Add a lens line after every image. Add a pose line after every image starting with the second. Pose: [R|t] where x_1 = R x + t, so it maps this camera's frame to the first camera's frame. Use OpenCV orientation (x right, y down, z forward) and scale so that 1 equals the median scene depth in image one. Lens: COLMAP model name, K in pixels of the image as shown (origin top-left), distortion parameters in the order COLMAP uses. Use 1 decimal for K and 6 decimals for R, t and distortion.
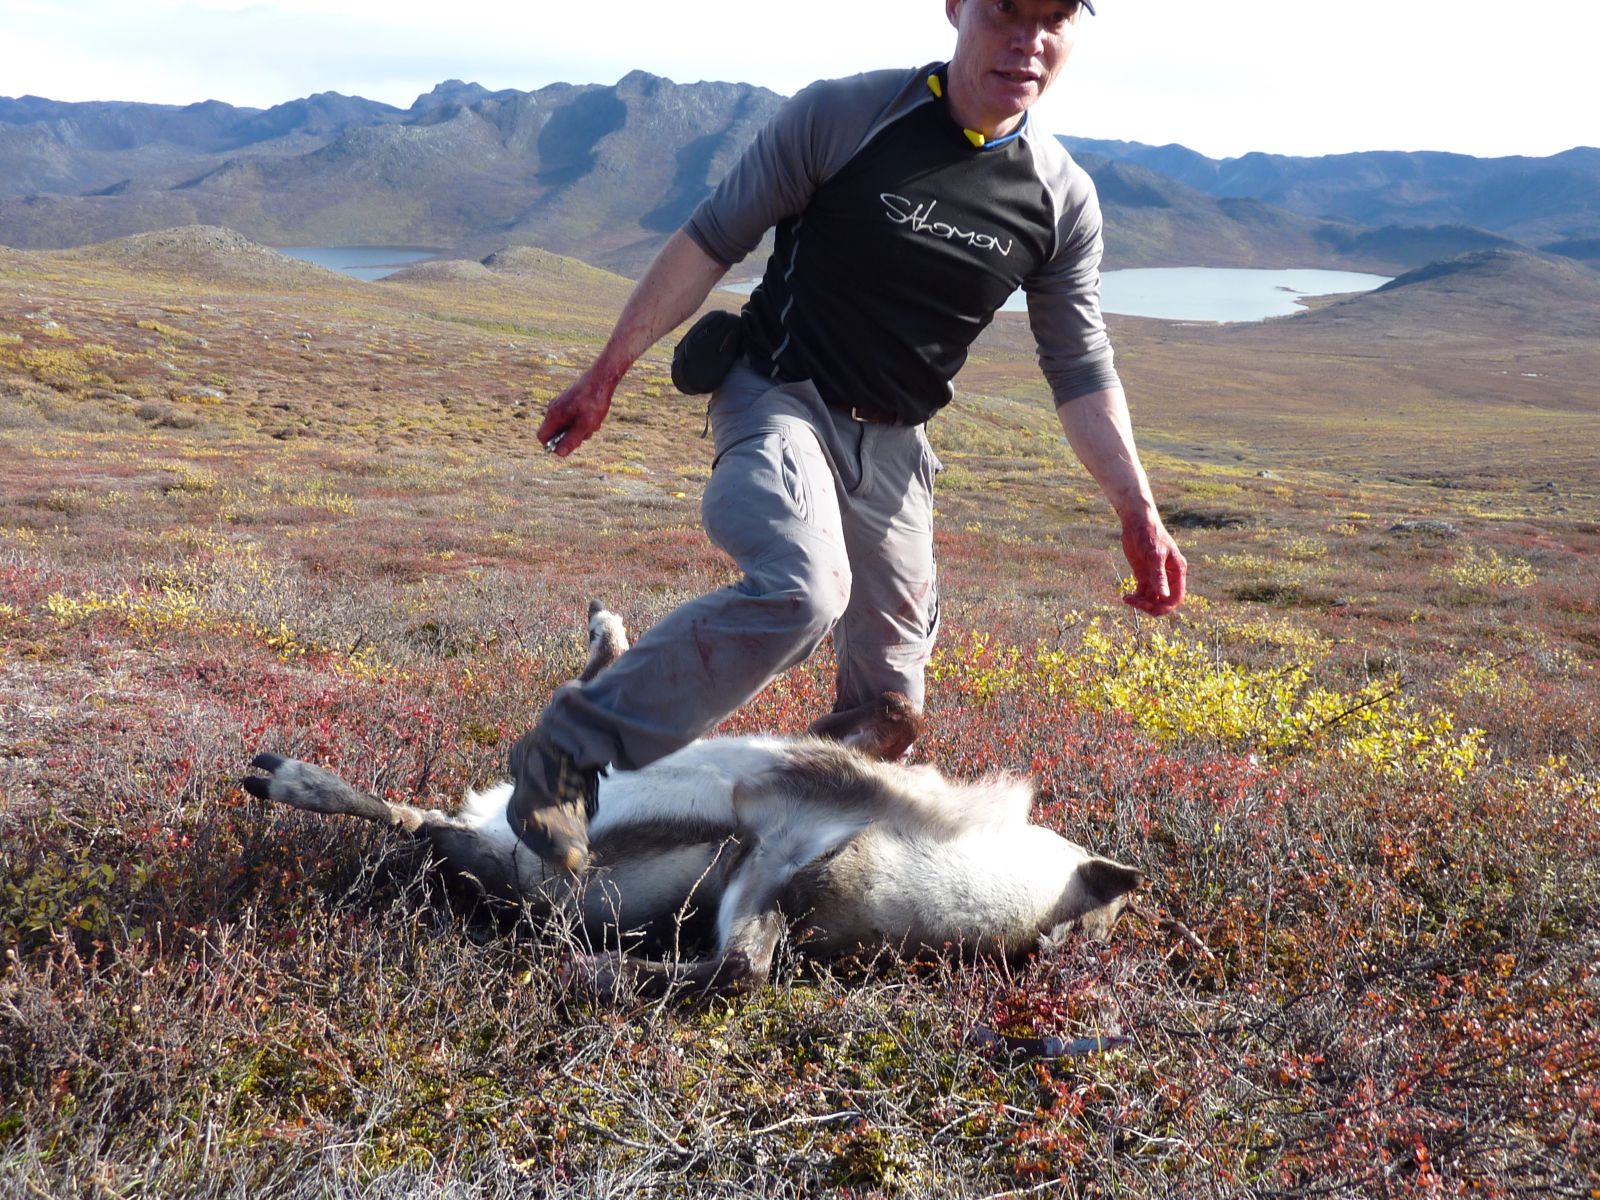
lens RADIAL K [[1246.8, 0, 796.8], [0, 1246.8, 593.1], [0, 0, 1]] dist [-0.004165, -0.025132]
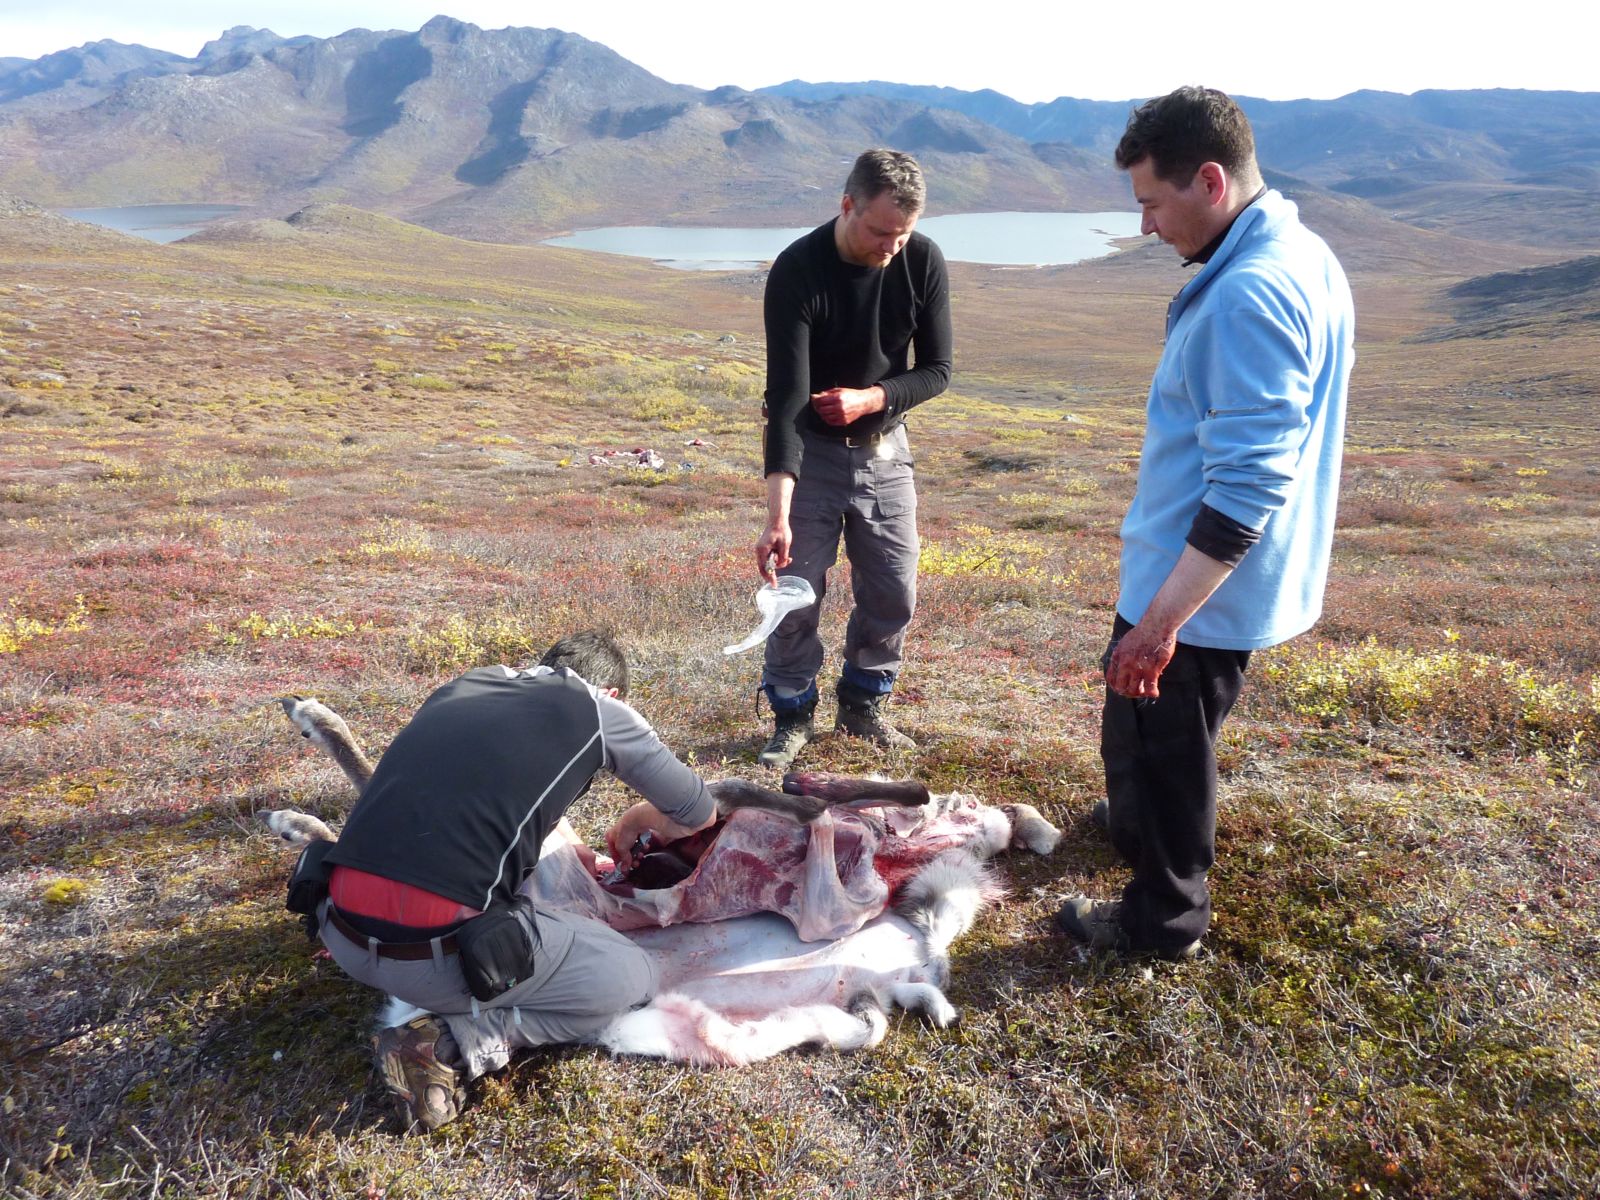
lens RADIAL K [[1246.8, 0, 796.8], [0, 1246.8, 593.1], [0, 0, 1]] dist [-0.004165, -0.025132]
pose [[0.990652, -0.055317, 0.124693, -0.007164], [0.050603, 0.997891, 0.040665, 0.001565], [-0.126679, -0.033975, 0.991362, -0.049881]]
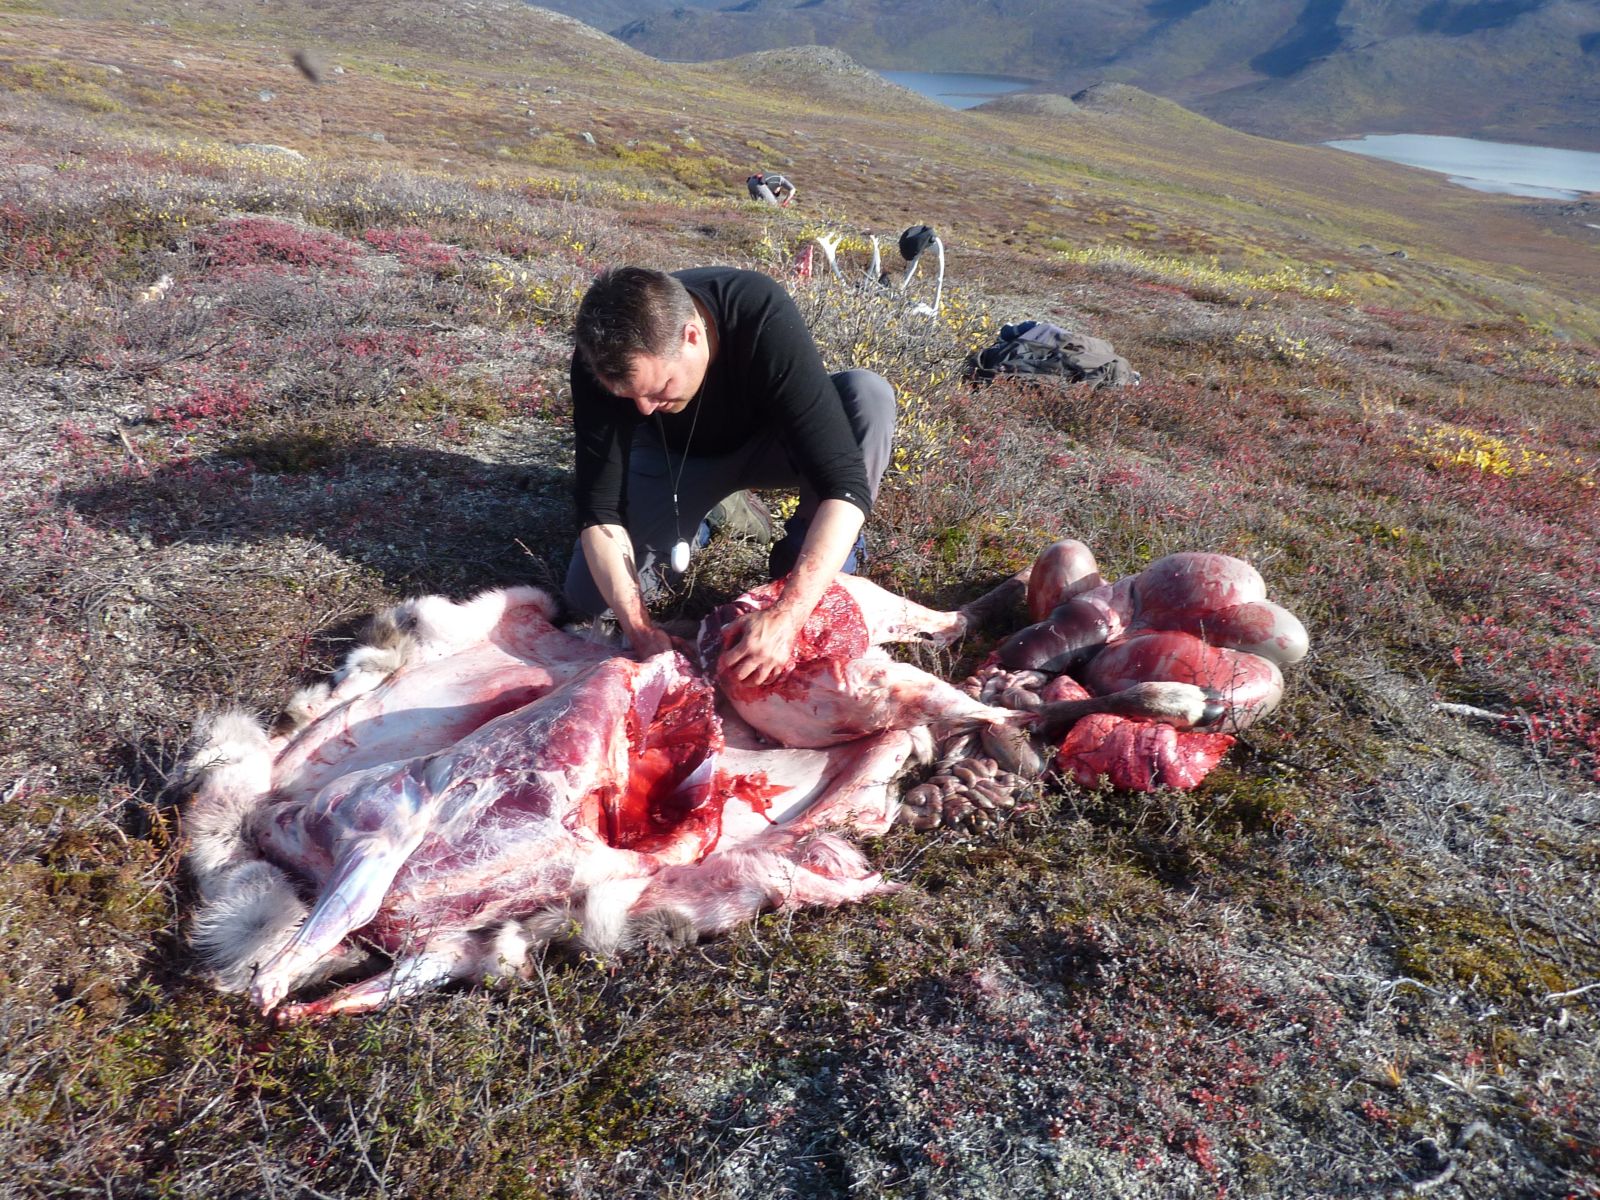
lens RADIAL K [[1254.7, 0, 802.7], [0, 1254.7, 592.8], [0, 0, 1]] dist [-0.023691, 0.005126]
pose [[0.903105, 0.207543, -0.375934, 0.102600], [-0.162114, 0.975447, 0.149071, 0.035179], [0.397643, -0.073683, 0.914577, -0.191909]]
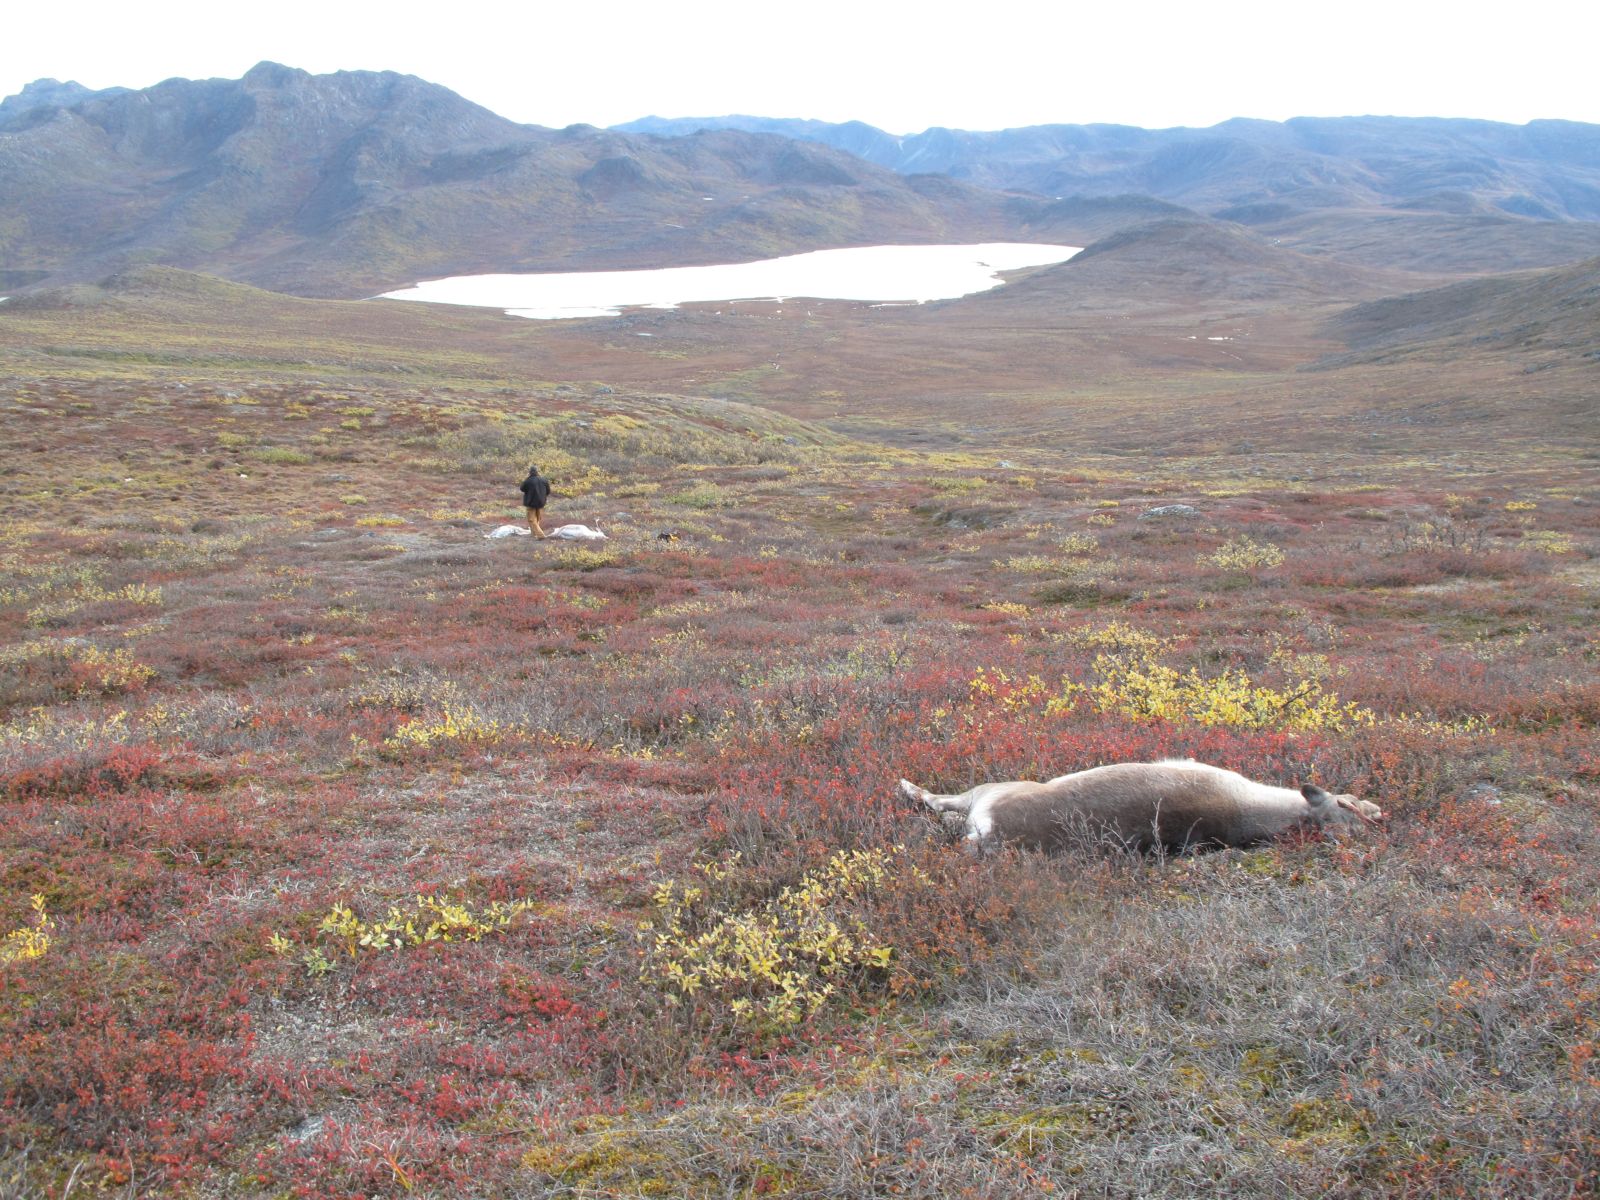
lens RADIAL K [[1371.9, 0, 800.0], [0, 1371.9, 600.0], [0, 0, 1]] dist [-0.149046, 0.130485]
pose [[0.971102, -0.099973, 0.216716, -0.021953], [0.101795, 0.994802, 0.002768, -0.004186], [-0.215866, 0.019372, 0.976231, -0.023875]]
